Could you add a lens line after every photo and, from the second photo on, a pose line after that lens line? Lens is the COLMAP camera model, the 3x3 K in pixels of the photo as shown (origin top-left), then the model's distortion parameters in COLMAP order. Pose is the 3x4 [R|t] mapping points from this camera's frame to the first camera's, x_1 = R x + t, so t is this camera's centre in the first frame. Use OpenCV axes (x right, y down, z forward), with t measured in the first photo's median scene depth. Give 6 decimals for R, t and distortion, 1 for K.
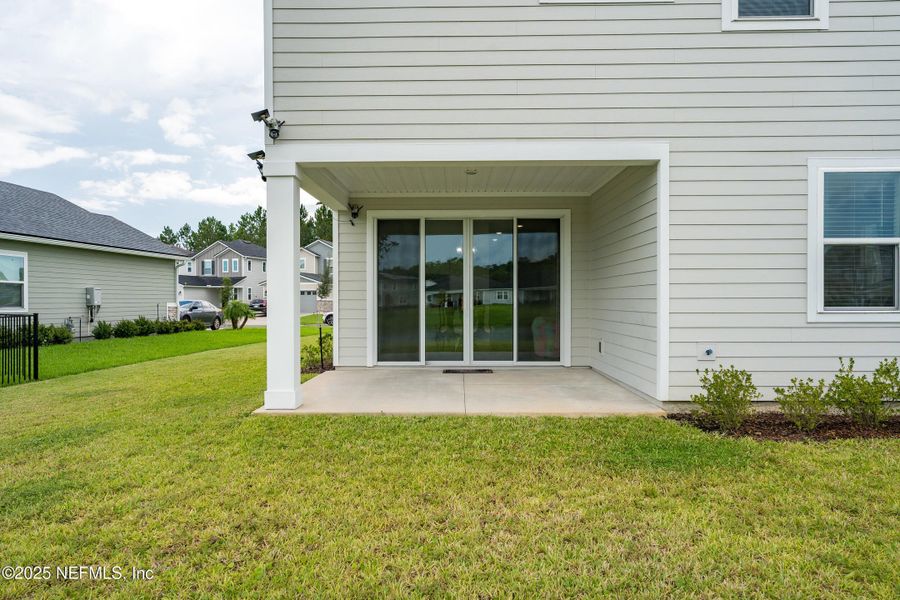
lens RADIAL K [[597.7, 0, 449.1], [0, 597.7, 304.1], [0, 0, 1]] dist [-0.003459, -0.000477]
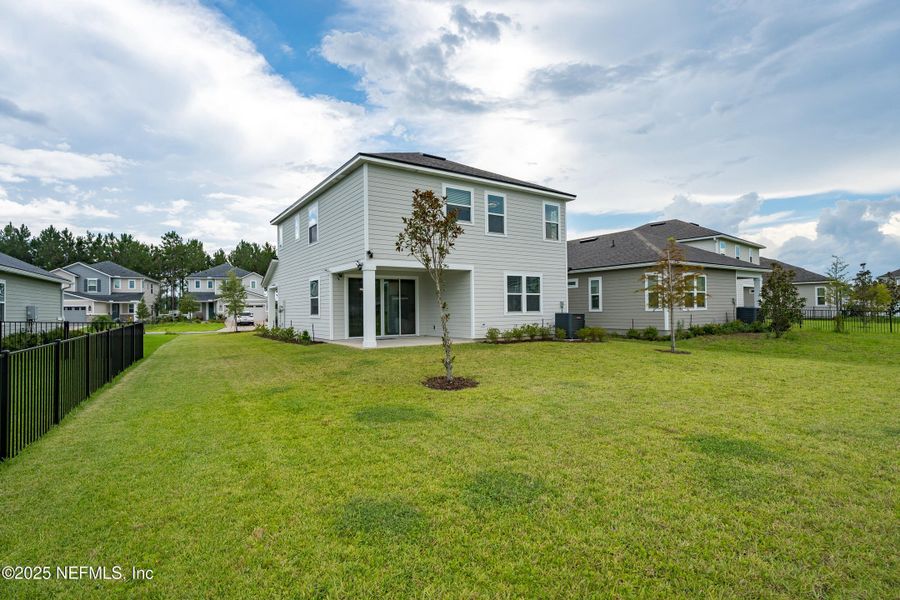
lens RADIAL K [[444.9, 0, 451.0], [0, 444.9, 302.3], [0, 0, 1]] dist [-0.000053, 0.000946]
pose [[0.819634, 0.001205, 0.572886, -1.237831], [0.015378, 0.999591, -0.024104, 0.008379], [-0.572681, 0.028567, 0.819281, -1.060558]]
